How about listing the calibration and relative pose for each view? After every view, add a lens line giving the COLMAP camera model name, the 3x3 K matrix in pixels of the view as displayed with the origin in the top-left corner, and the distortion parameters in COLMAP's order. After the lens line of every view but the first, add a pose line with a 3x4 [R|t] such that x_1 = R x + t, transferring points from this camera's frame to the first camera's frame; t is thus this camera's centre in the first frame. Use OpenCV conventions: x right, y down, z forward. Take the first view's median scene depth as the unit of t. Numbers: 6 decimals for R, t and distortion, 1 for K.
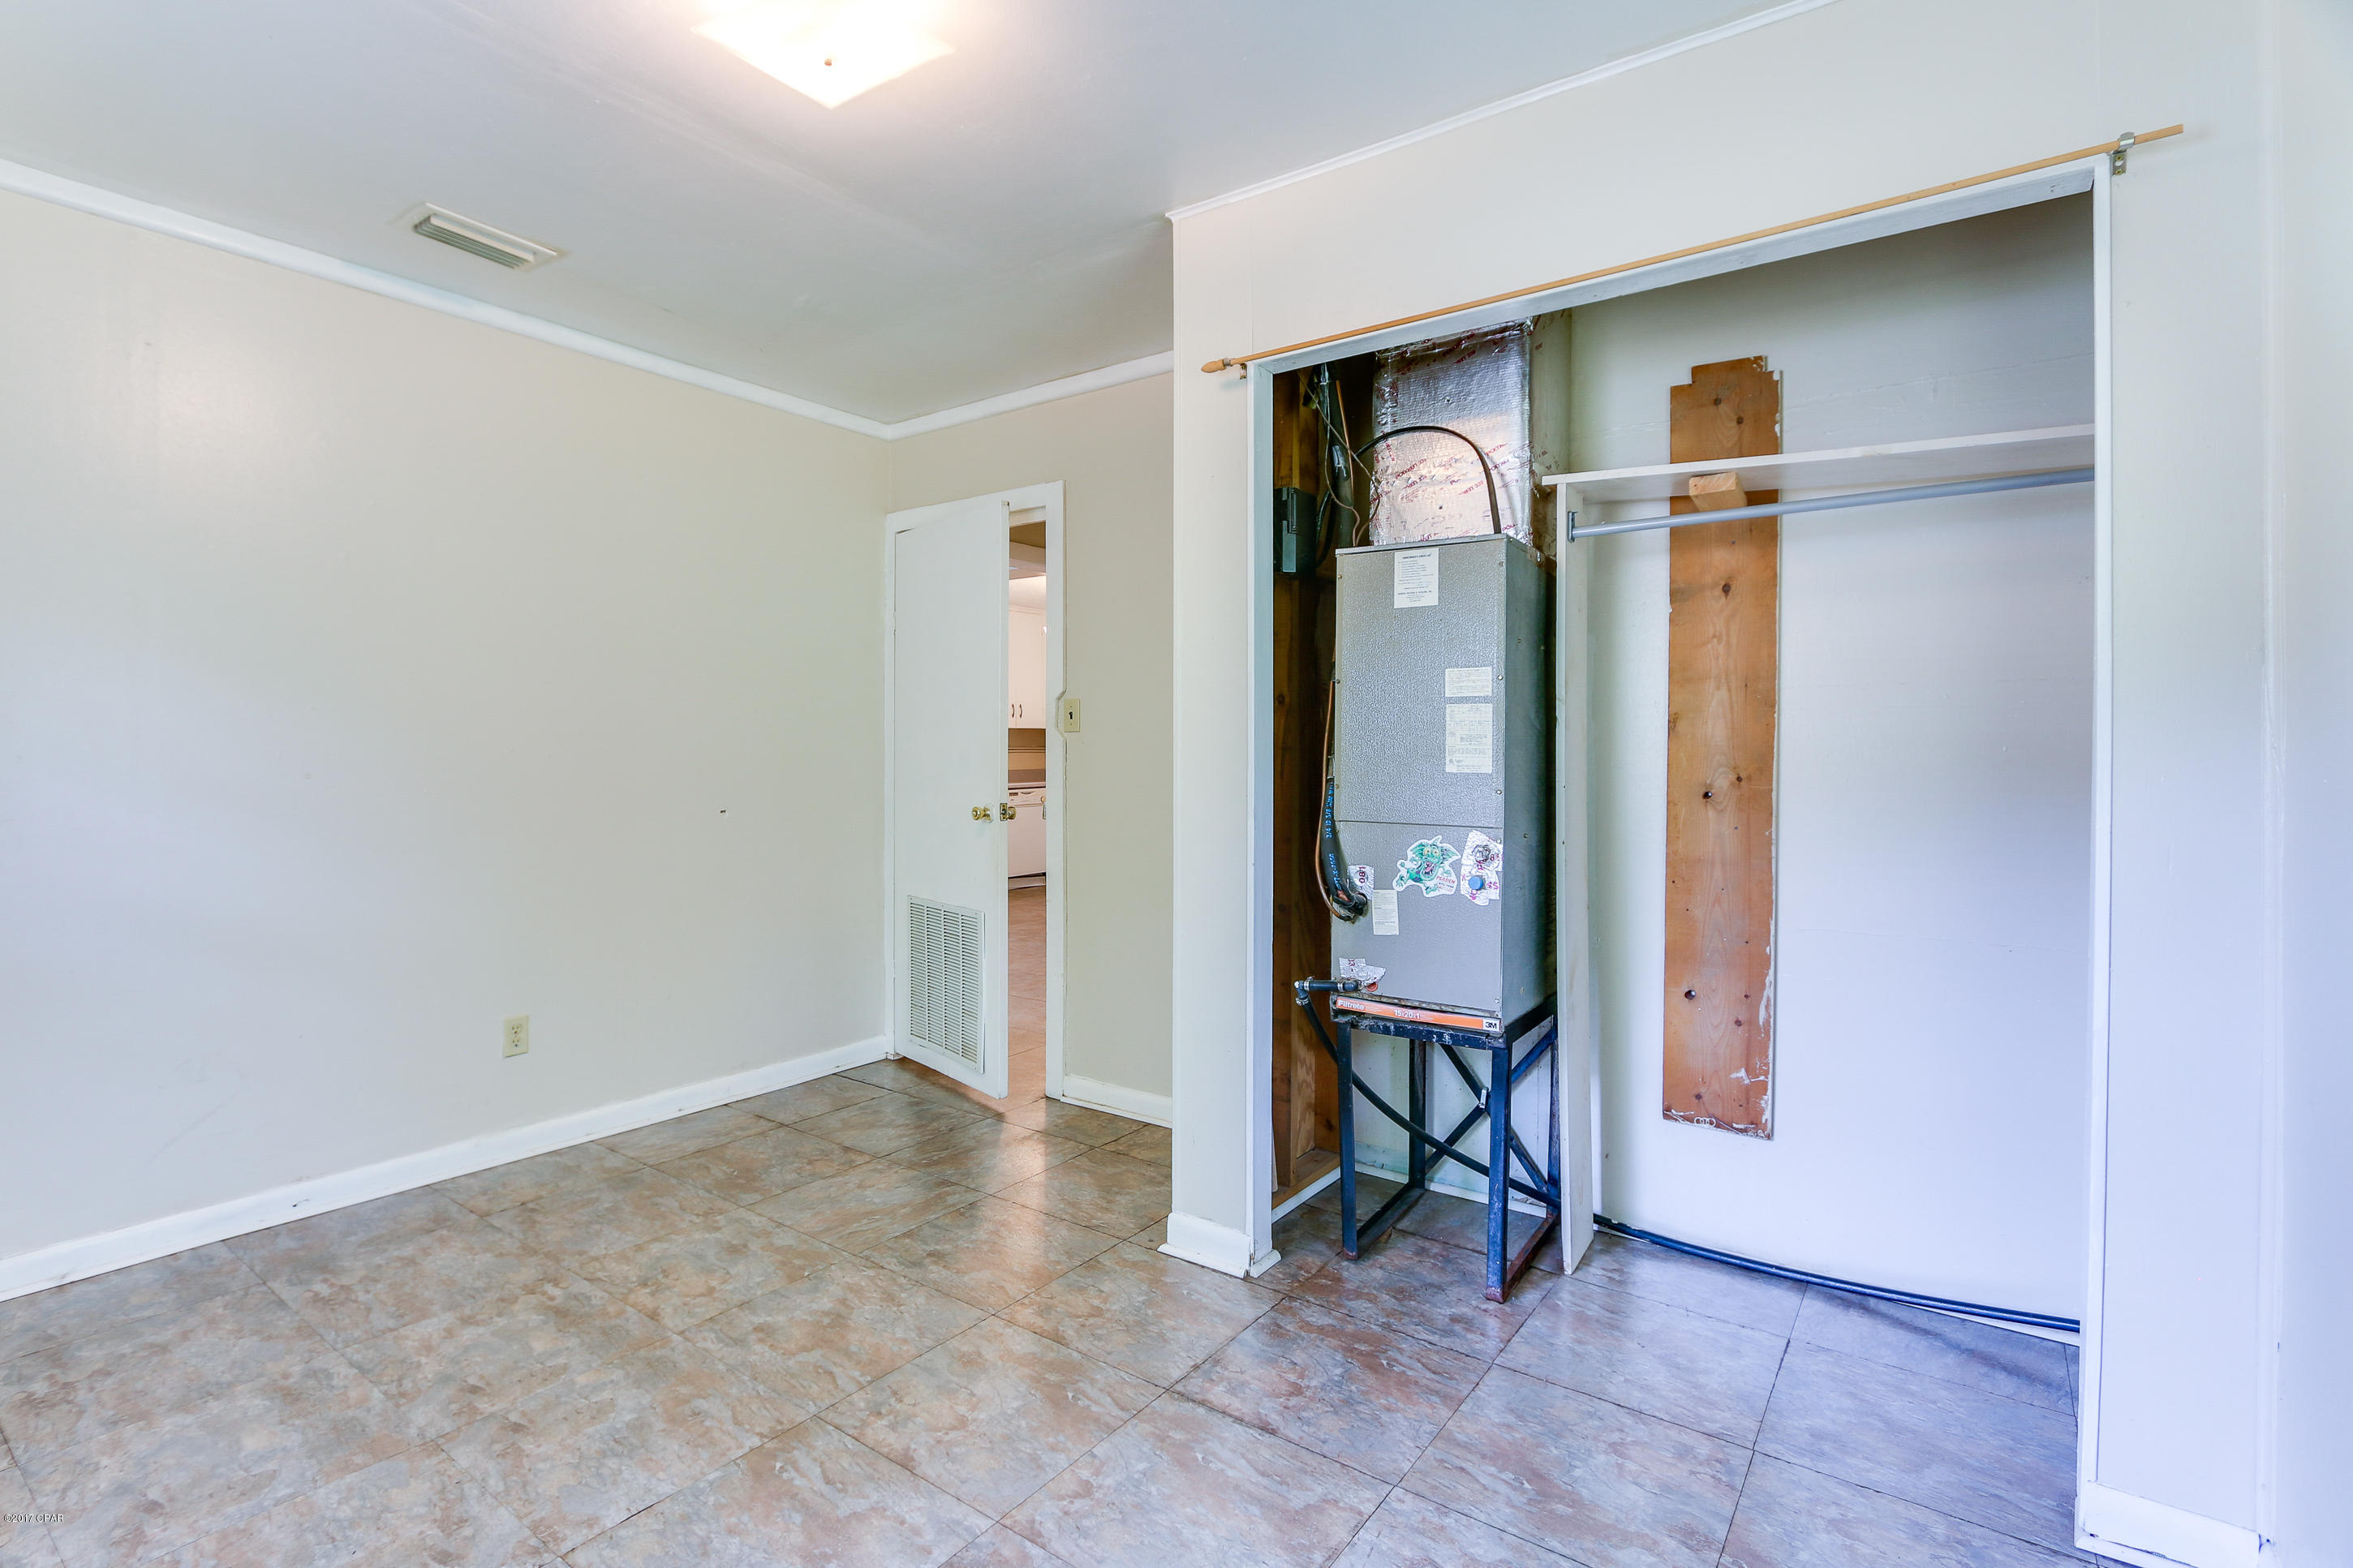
lens RADIAL K [[1112.2, 0, 1156.5], [0, 1112.2, 752.0], [0, 0, 1]] dist [-0.017180, 0.000296]
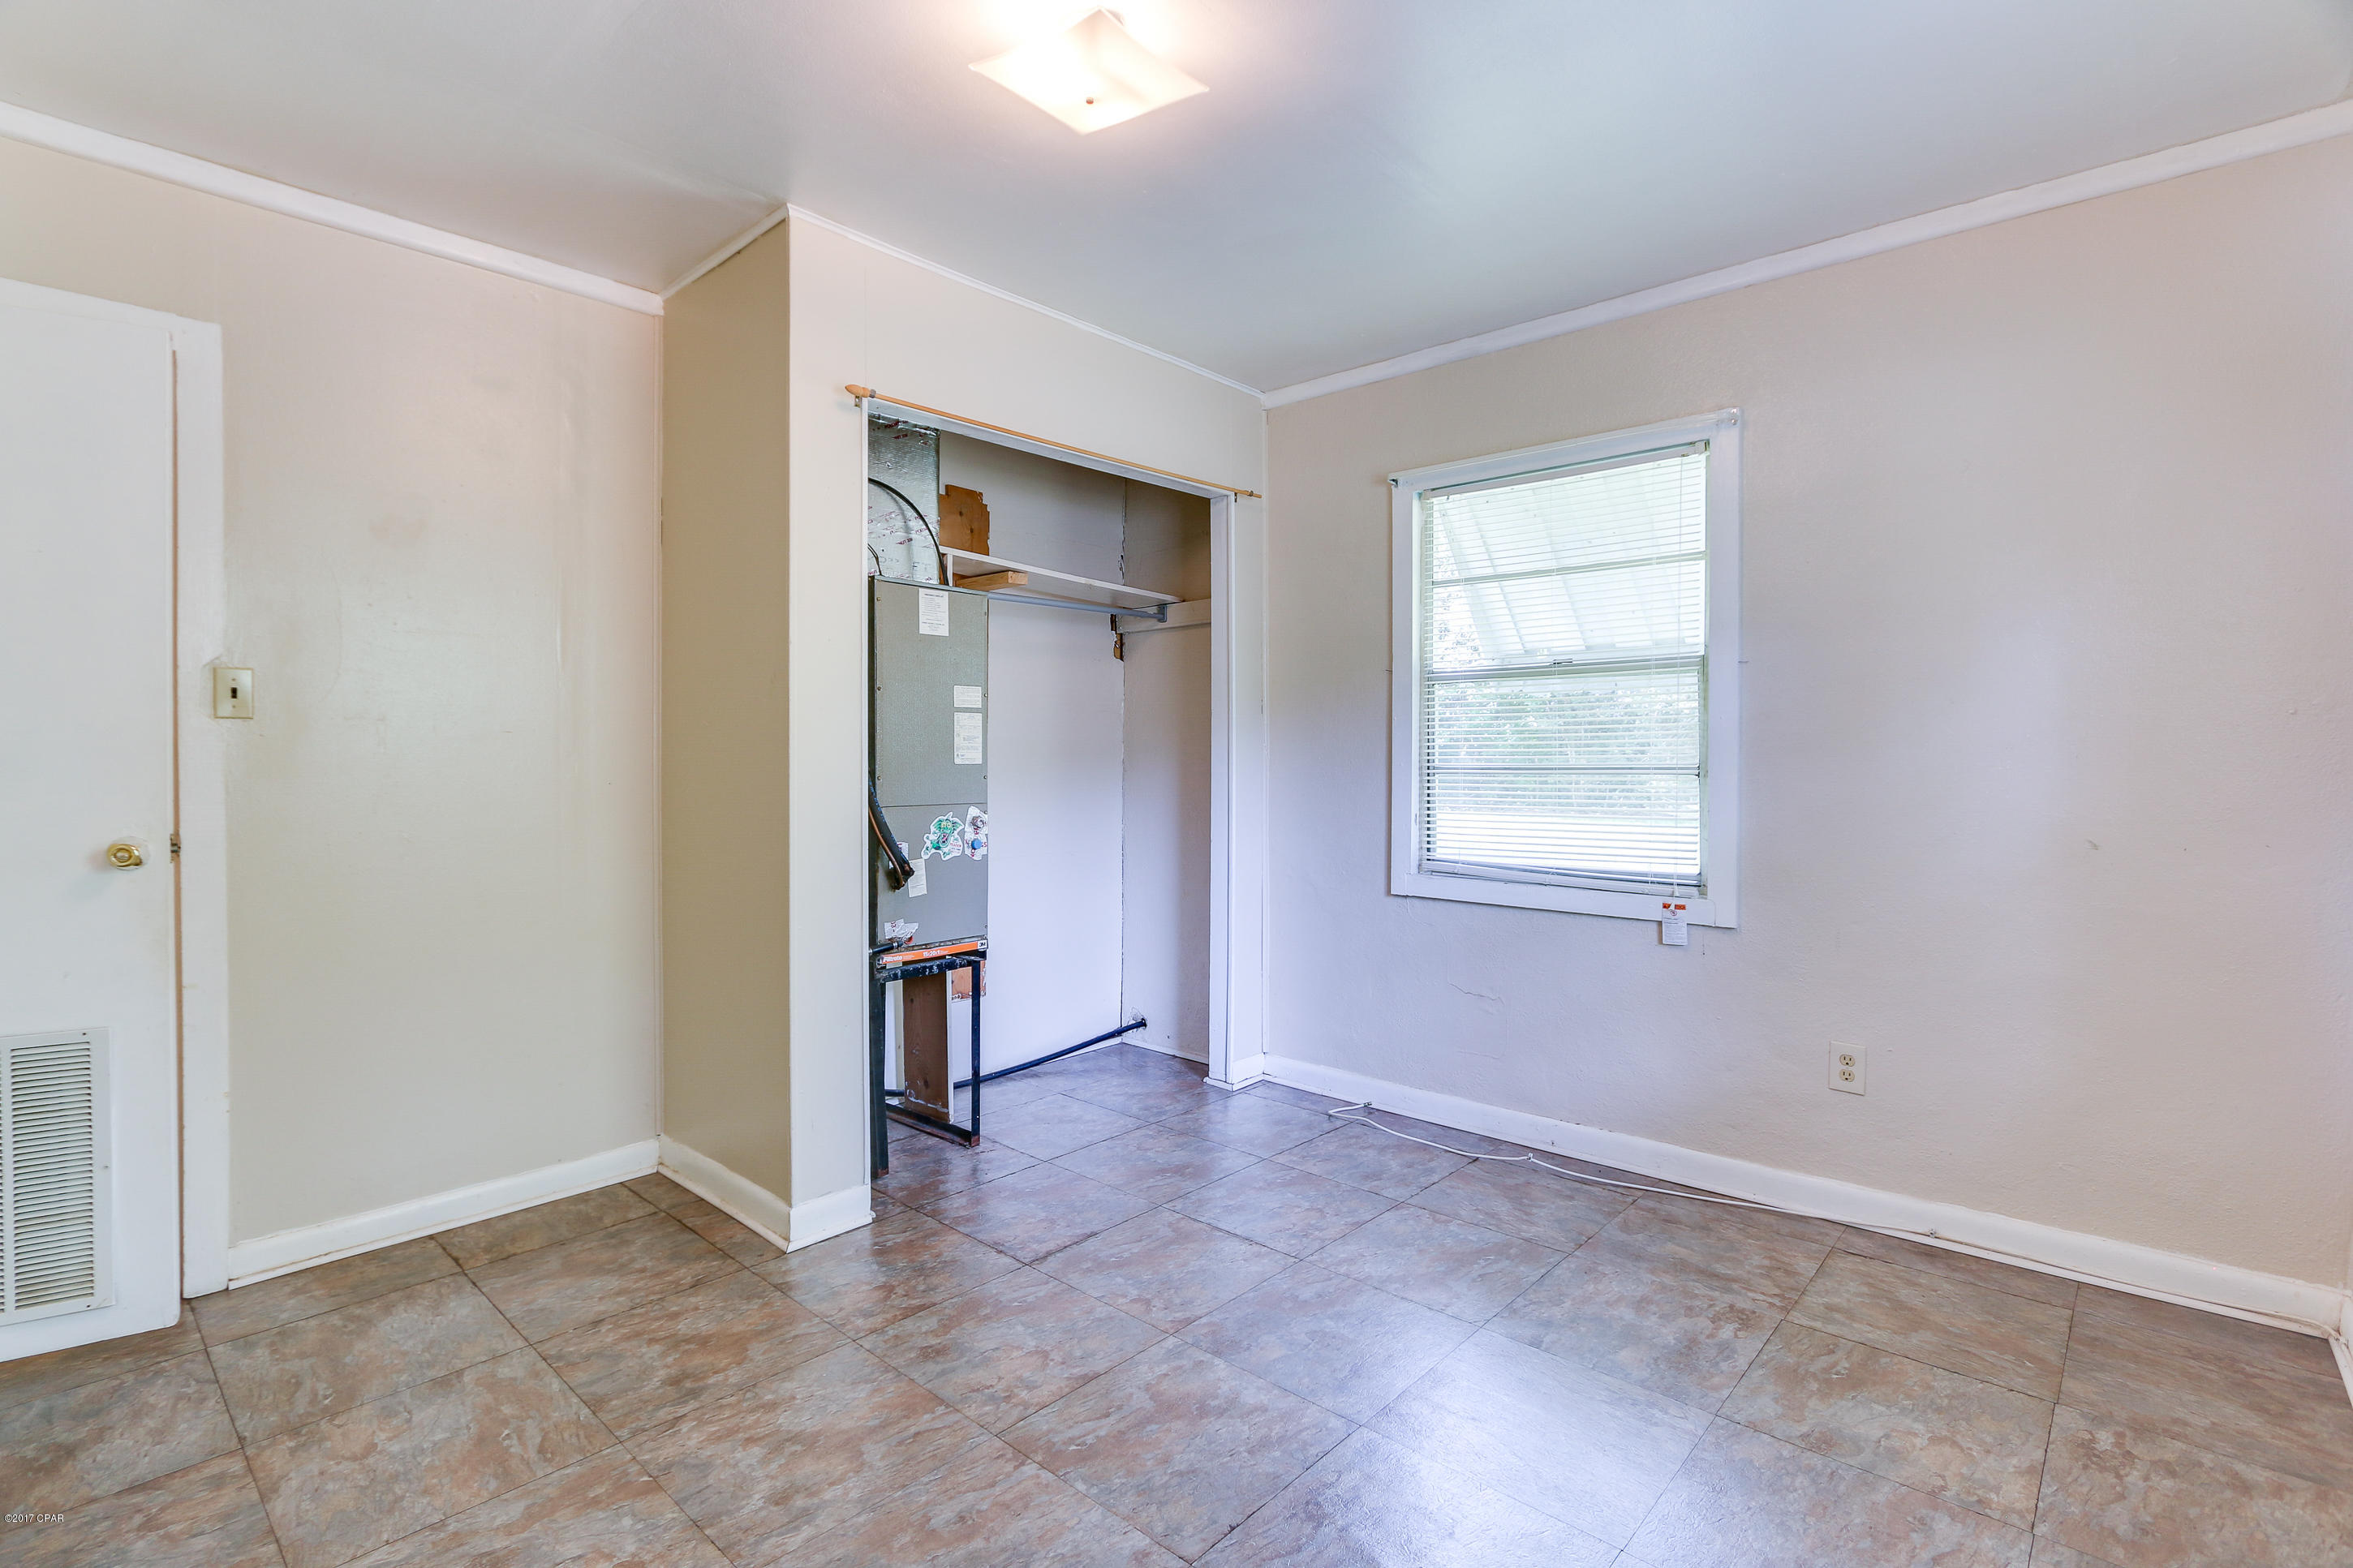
lens RADIAL K [[1112.2, 0, 1156.5], [0, 1112.2, 752.0], [0, 0, 1]] dist [-0.017180, 0.000296]
pose [[0.102046, -0.004893, 0.994768, -1.026495], [-0.002178, 0.999984, 0.005142, -0.003237], [-0.994777, -0.002691, 0.102033, 0.622733]]
